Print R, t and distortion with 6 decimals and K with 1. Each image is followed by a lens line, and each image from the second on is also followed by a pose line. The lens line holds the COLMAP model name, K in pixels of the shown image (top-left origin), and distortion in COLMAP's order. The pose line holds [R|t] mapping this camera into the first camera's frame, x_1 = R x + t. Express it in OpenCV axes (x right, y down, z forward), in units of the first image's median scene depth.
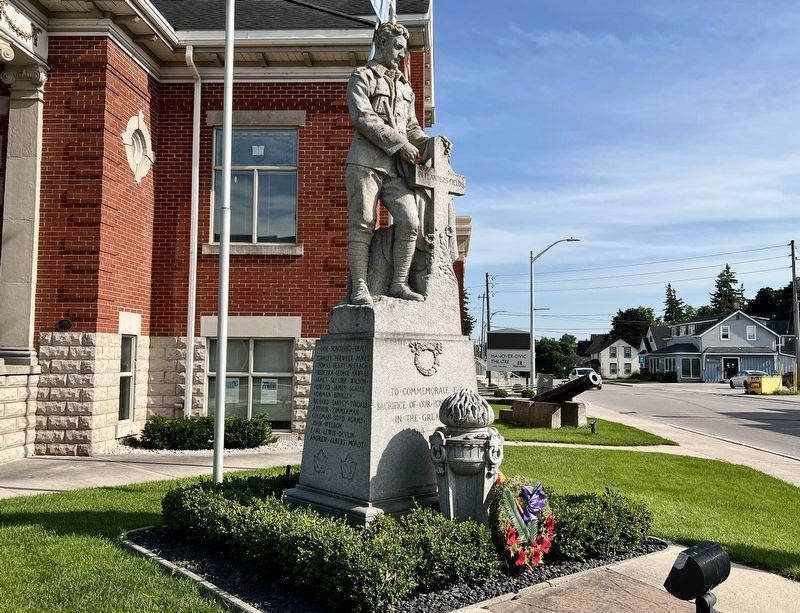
lens RADIAL K [[719.1, 0, 400.0], [0, 719.1, 306.5], [0, 0, 1]] dist [0.108246, -0.112273]
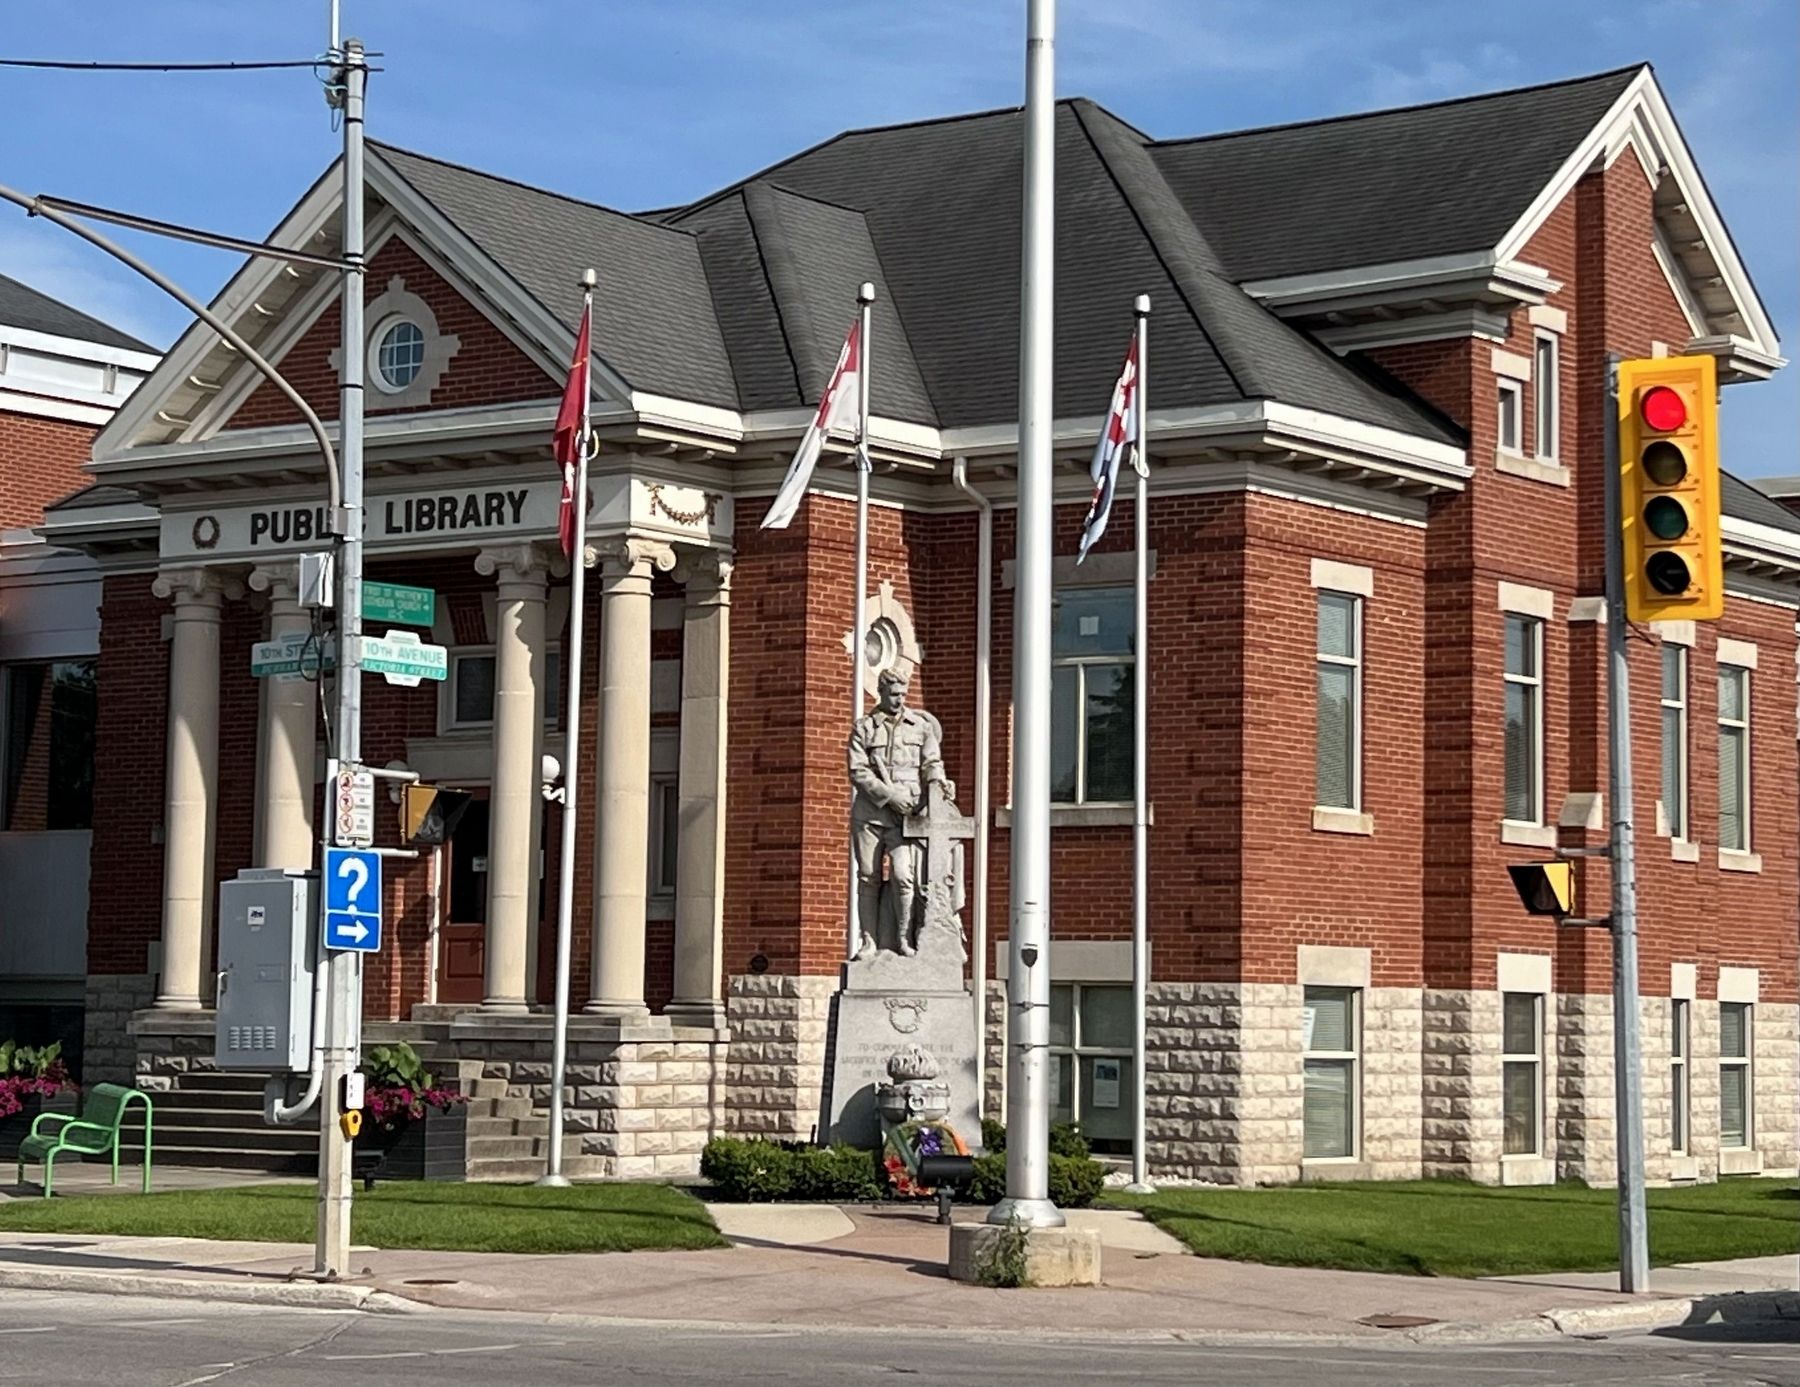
lens RADIAL K [[3866.5, 0, 900.0], [0, 3866.5, 693.5], [0, 0, 1]] dist [0.770691, 0.017322]
pose [[0.841027, -0.042810, -0.539297, 1.462639], [0.033337, 0.999071, -0.027317, -0.112214], [0.539965, 0.004996, 0.841672, -1.756634]]
